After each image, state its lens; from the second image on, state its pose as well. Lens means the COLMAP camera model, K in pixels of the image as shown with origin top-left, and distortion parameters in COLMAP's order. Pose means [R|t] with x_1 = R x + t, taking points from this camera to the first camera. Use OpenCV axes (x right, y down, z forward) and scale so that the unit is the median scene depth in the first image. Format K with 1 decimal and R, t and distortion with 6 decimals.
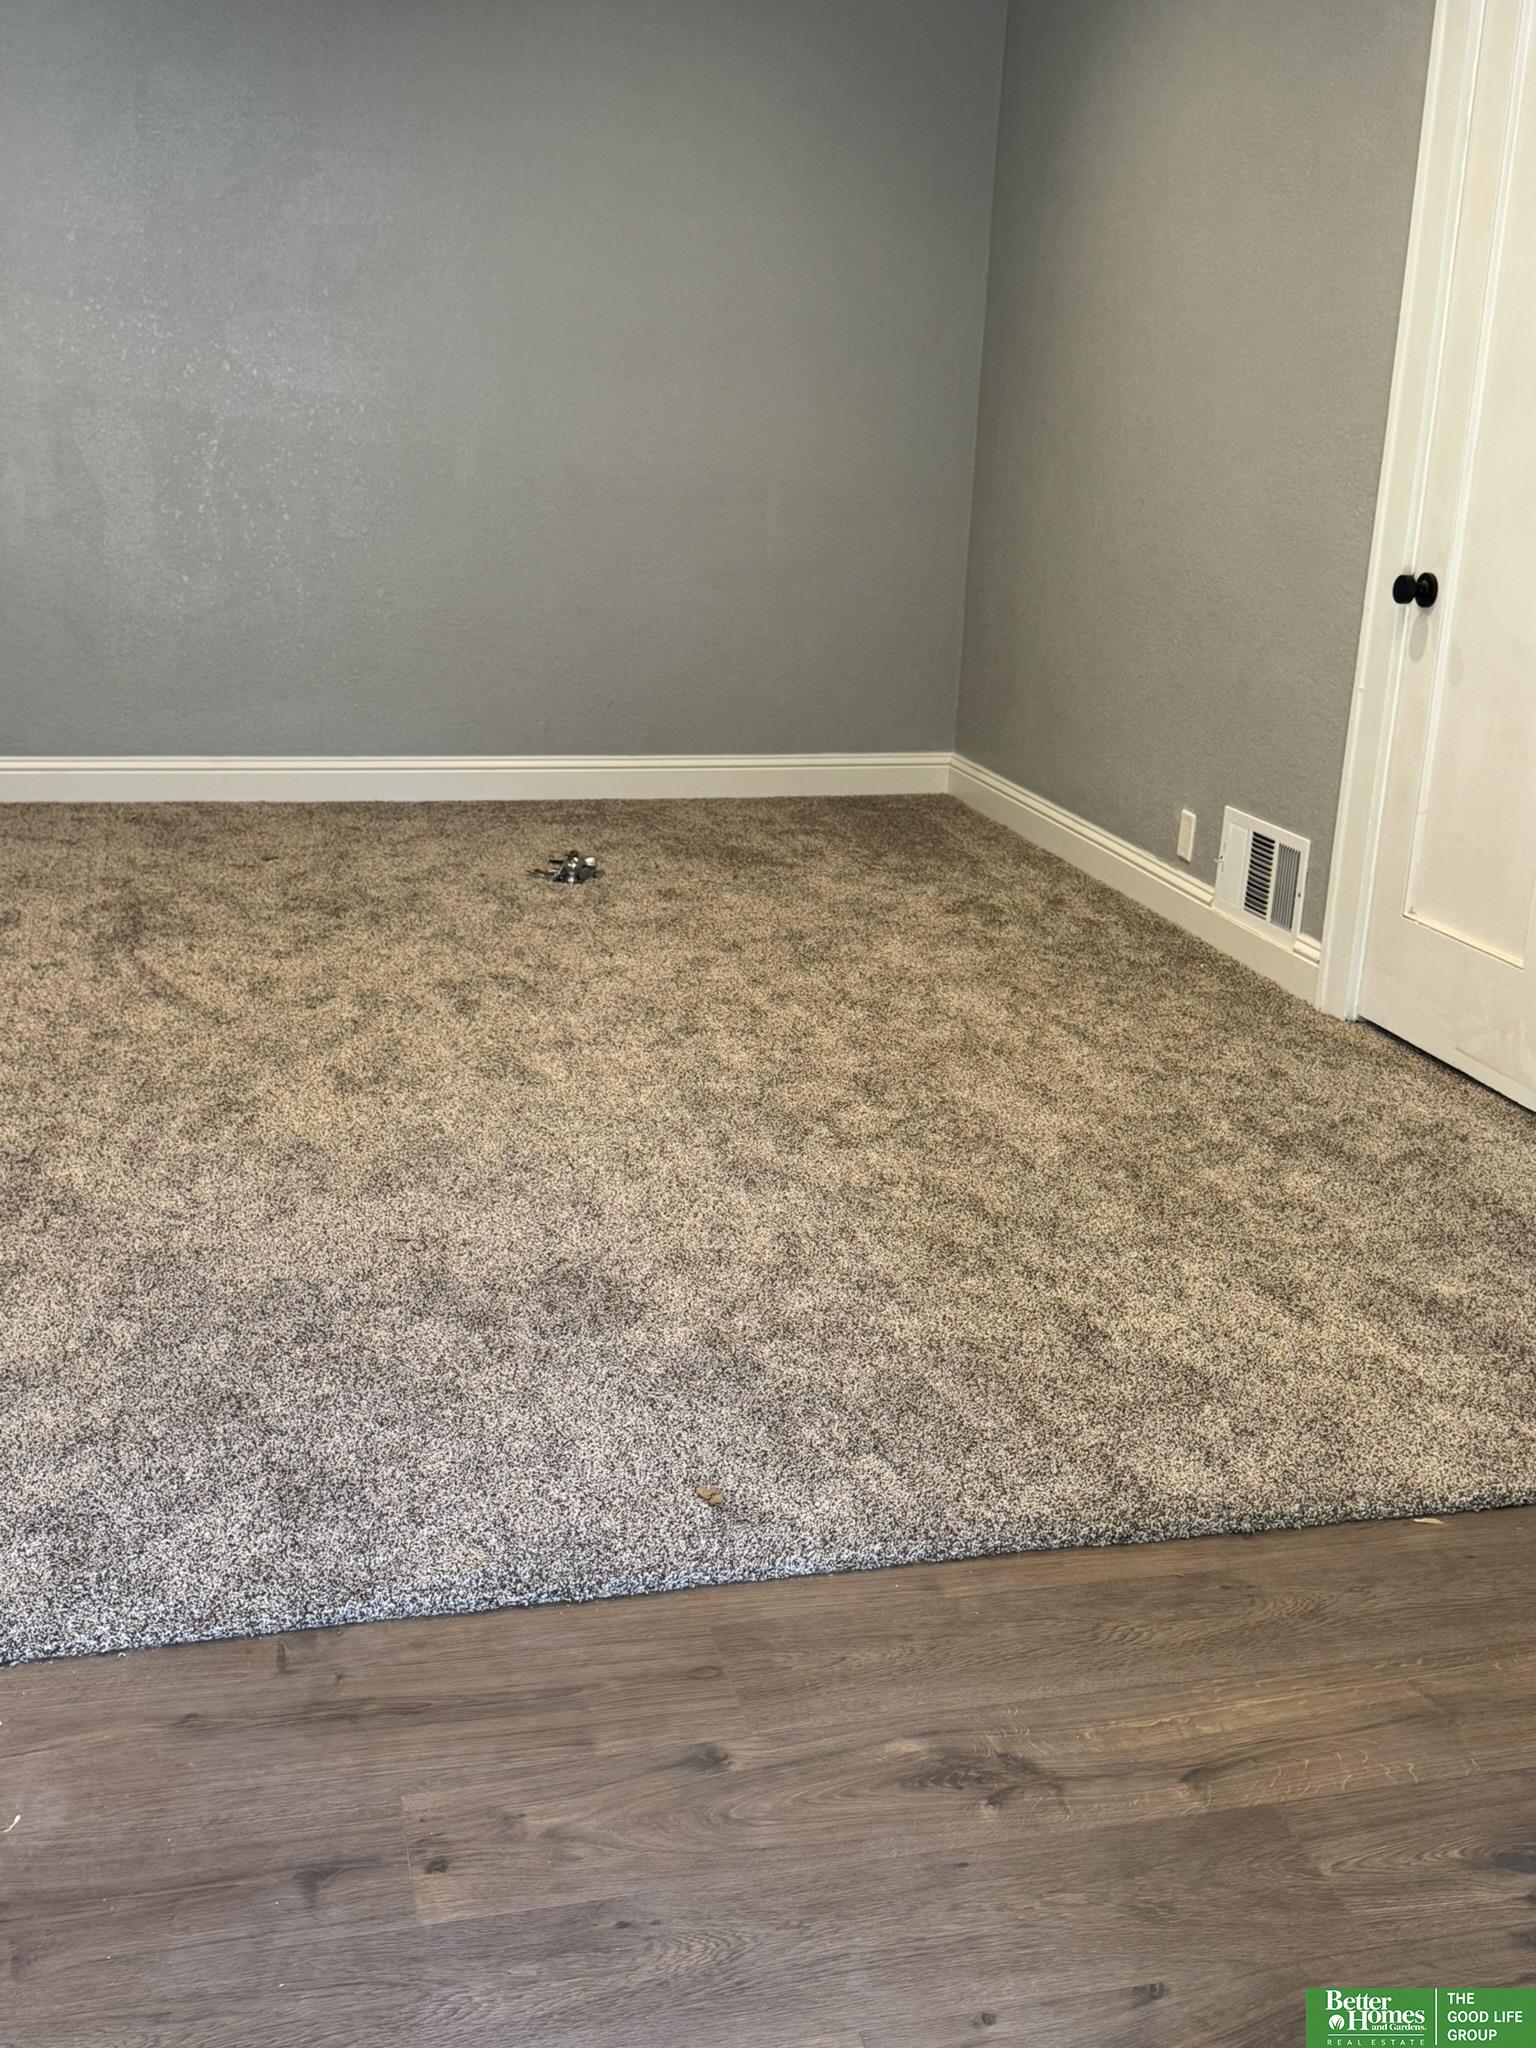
lens RADIAL K [[2138.1, 0, 768.0], [0, 2138.1, 1024.0], [0, 0, 1]] dist [0.228412, -0.678534]
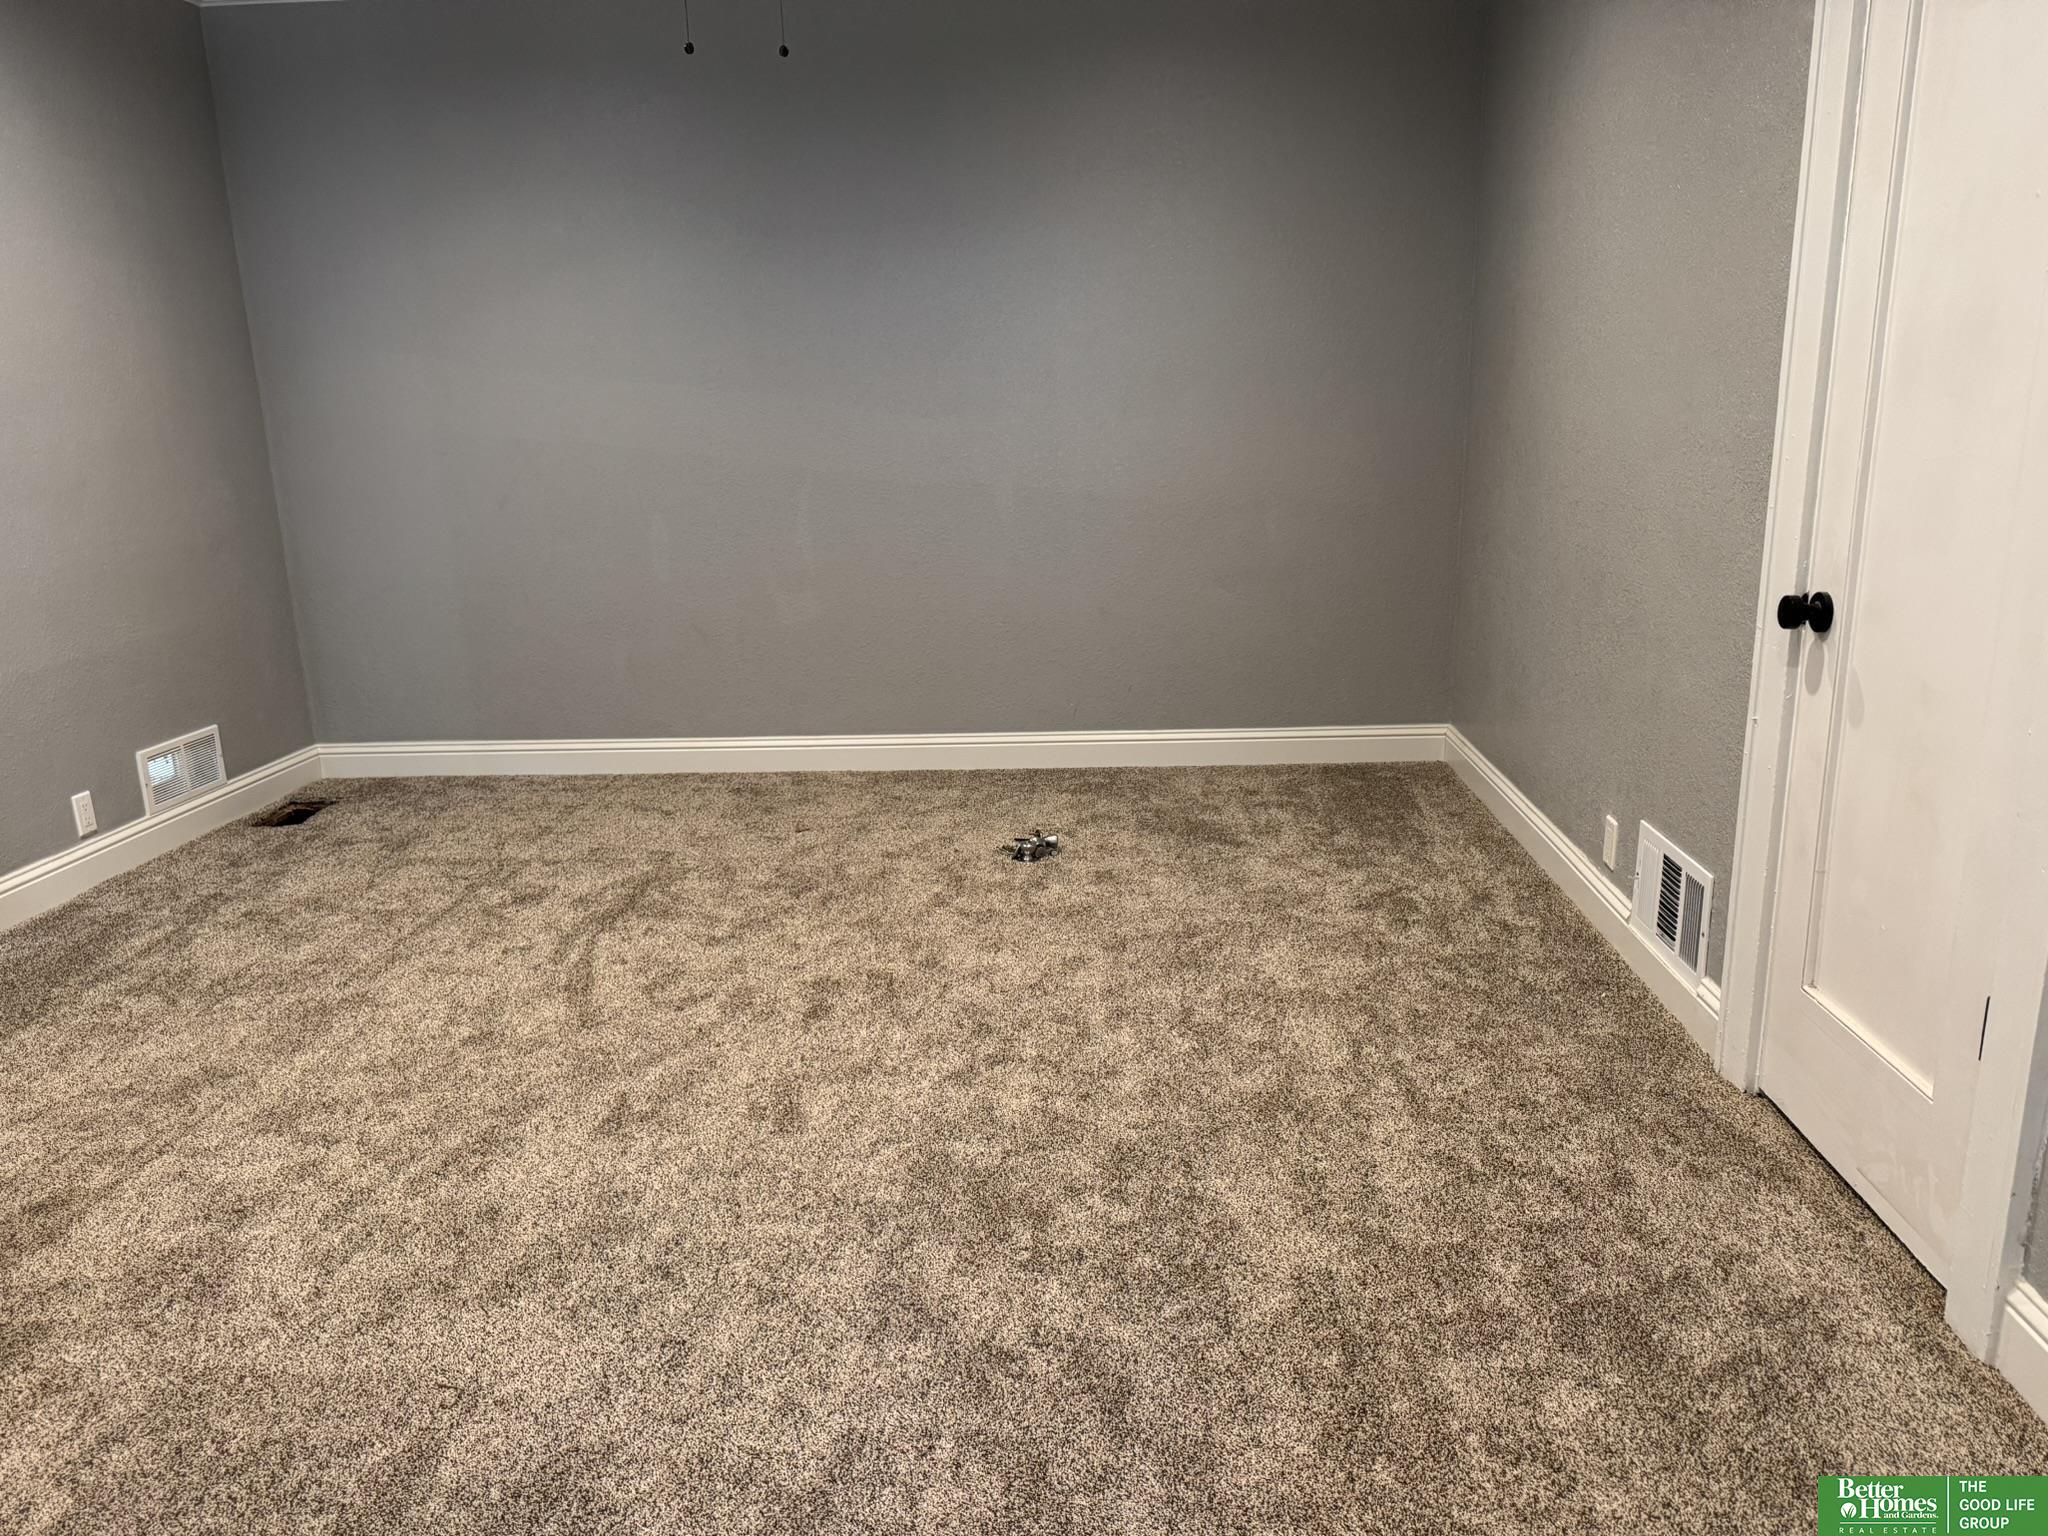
lens RADIAL K [[1427.7, 0, 1024.0], [0, 1427.7, 768.0], [0, 0, 1]] dist [0.128534, -0.220289]
pose [[0.945196, 0.012220, -0.326276, 0.195144], [-0.027523, 0.998725, -0.042328, -0.106655], [0.325342, 0.048989, 0.944326, 0.371294]]
